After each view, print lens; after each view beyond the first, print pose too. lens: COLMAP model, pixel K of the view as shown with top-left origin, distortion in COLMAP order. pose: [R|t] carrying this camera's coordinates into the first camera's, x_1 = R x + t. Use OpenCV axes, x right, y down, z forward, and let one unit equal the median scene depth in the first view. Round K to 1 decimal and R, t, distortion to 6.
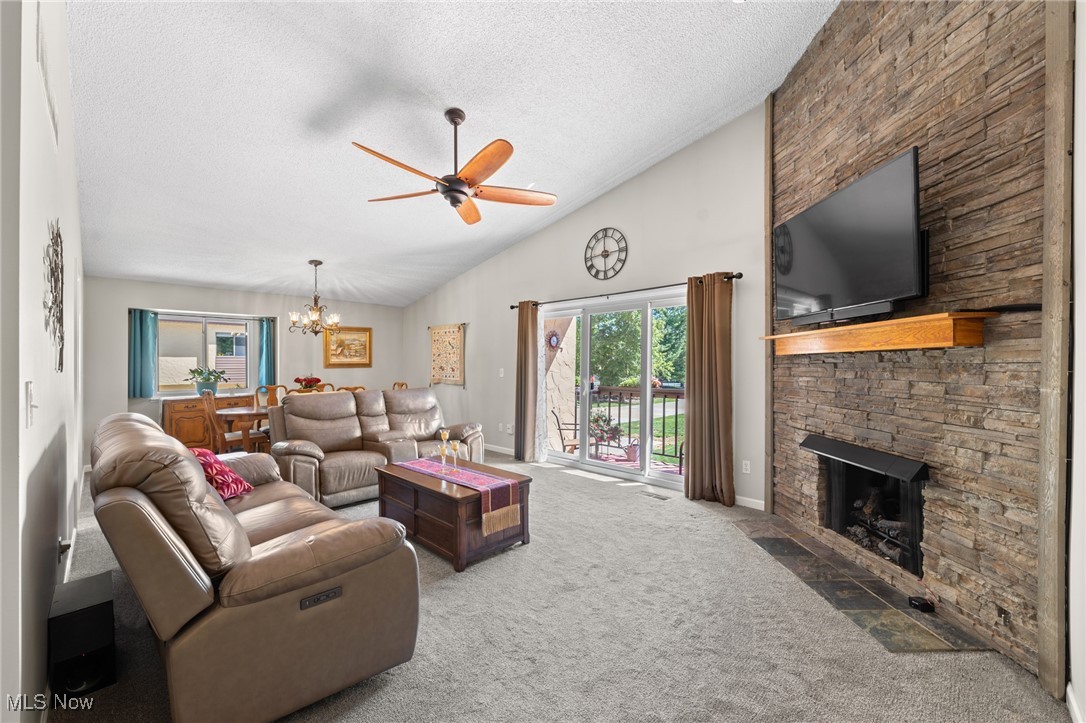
lens RADIAL K [[422.6, 0, 540.5], [0, 422.6, 365.7], [0, 0, 1]] dist [-0.002209, 0.000007]
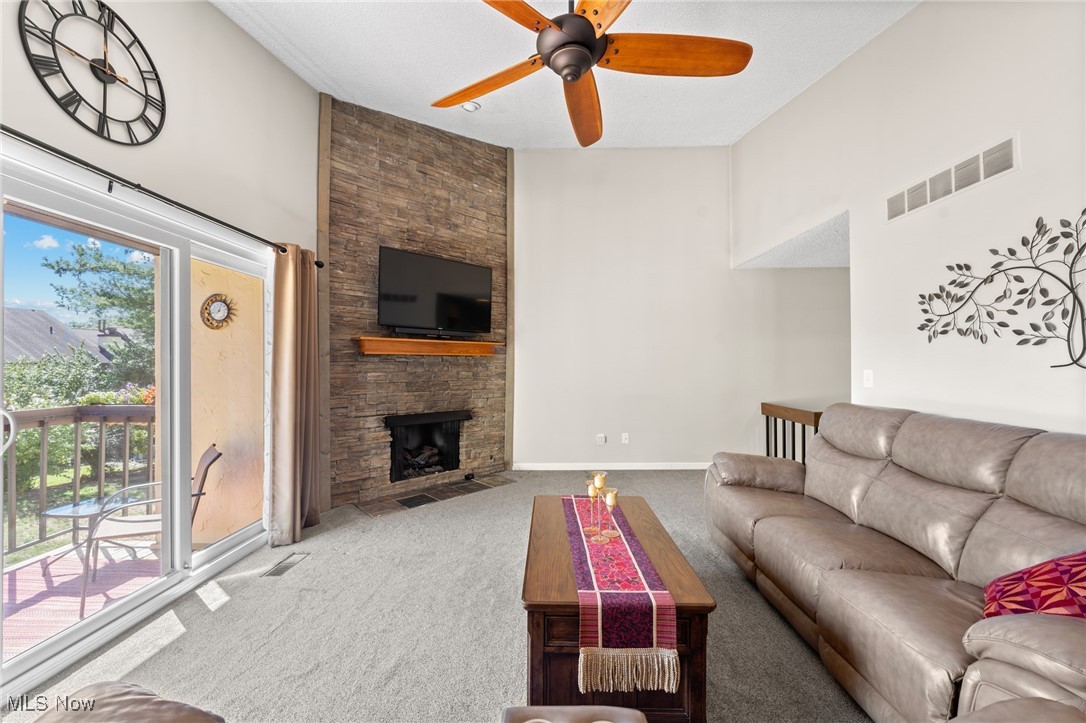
lens RADIAL K [[422.6, 0, 544.0], [0, 422.6, 358.6], [0, 0, 1]] dist [-0.002209, 0.000007]
pose [[-0.685224, 0.010150, 0.728262, -0.706678], [-0.000914, 0.999890, -0.014795, 0.004218], [-0.728332, -0.010804, -0.685139, 1.716426]]
